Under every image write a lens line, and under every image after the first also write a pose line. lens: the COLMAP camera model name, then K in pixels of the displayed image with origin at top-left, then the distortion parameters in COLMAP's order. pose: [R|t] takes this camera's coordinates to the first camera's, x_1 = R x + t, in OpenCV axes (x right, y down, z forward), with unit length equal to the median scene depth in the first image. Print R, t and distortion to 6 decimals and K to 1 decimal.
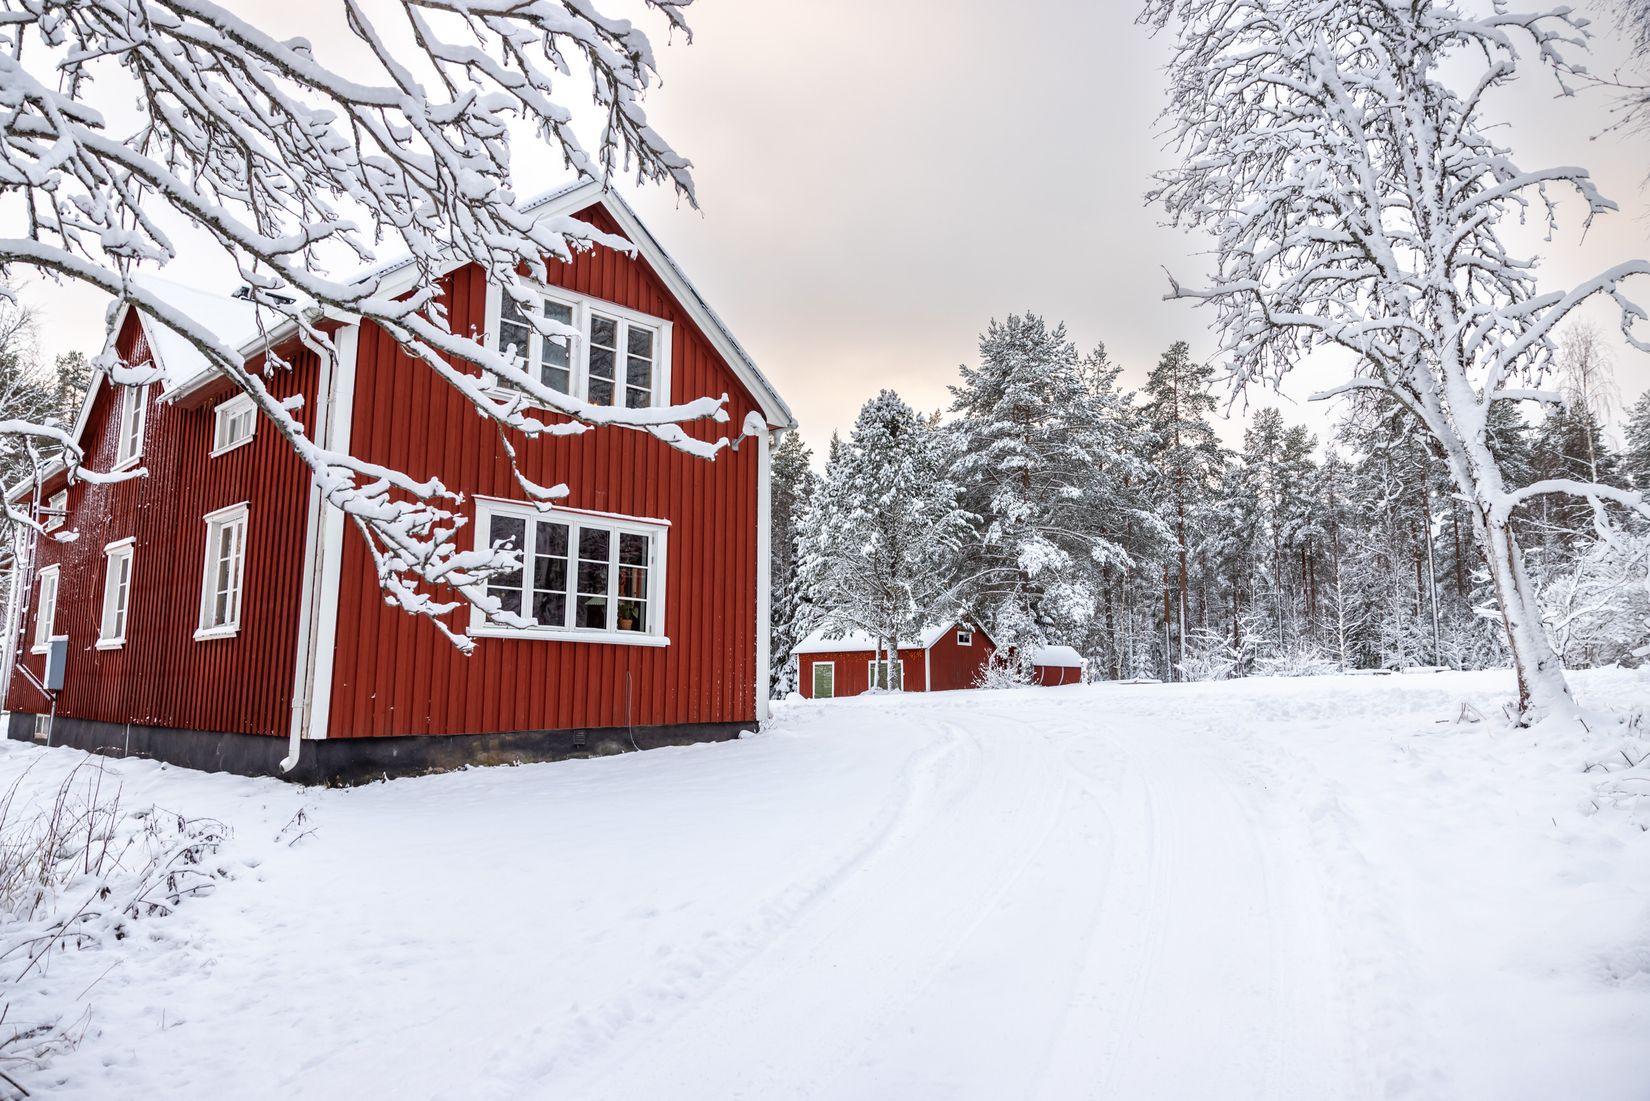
lens RADIAL K [[1112.8, 0, 825.0], [0, 1112.8, 550.5], [0, 0, 1]] dist [0.006237, 0.001239]
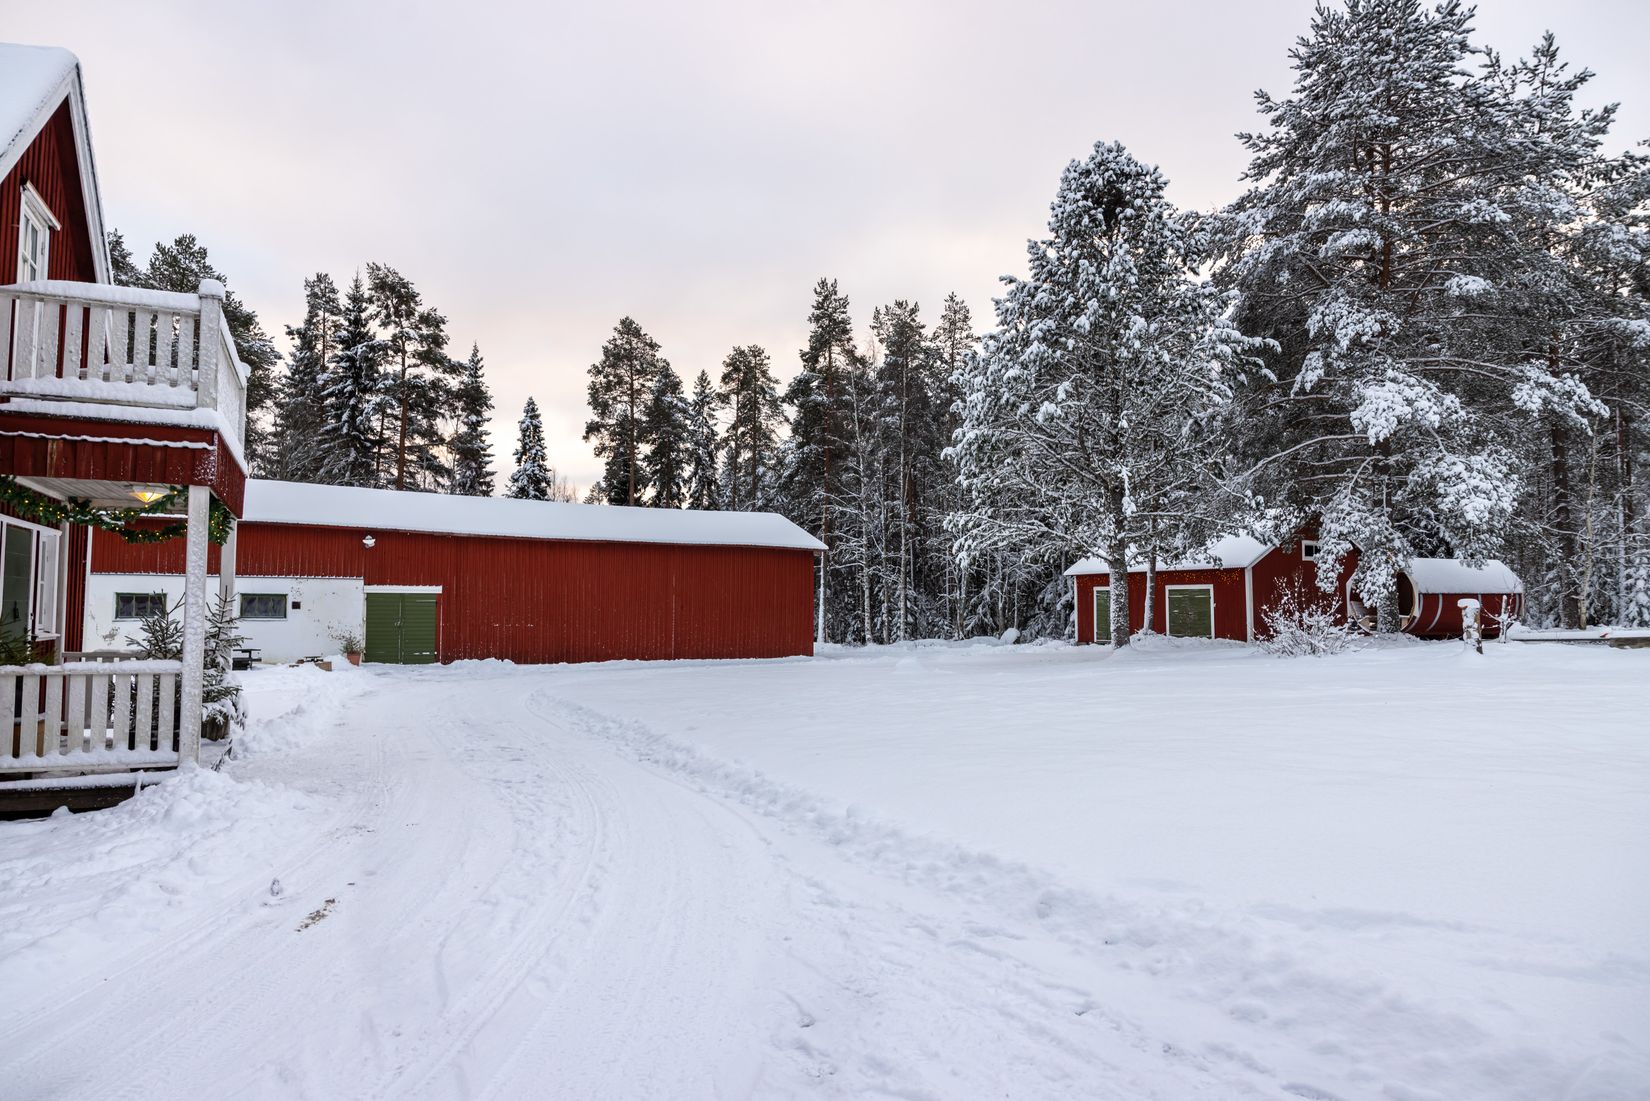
lens RADIAL K [[1112.8, 0, 825.0], [0, 1112.8, 550.5], [0, 0, 1]] dist [0.006237, 0.001239]
pose [[0.932584, -0.022729, -0.360237, 0.121572], [0.052491, 0.995946, 0.073049, 0.020224], [0.357116, -0.087034, 0.929996, 0.368819]]
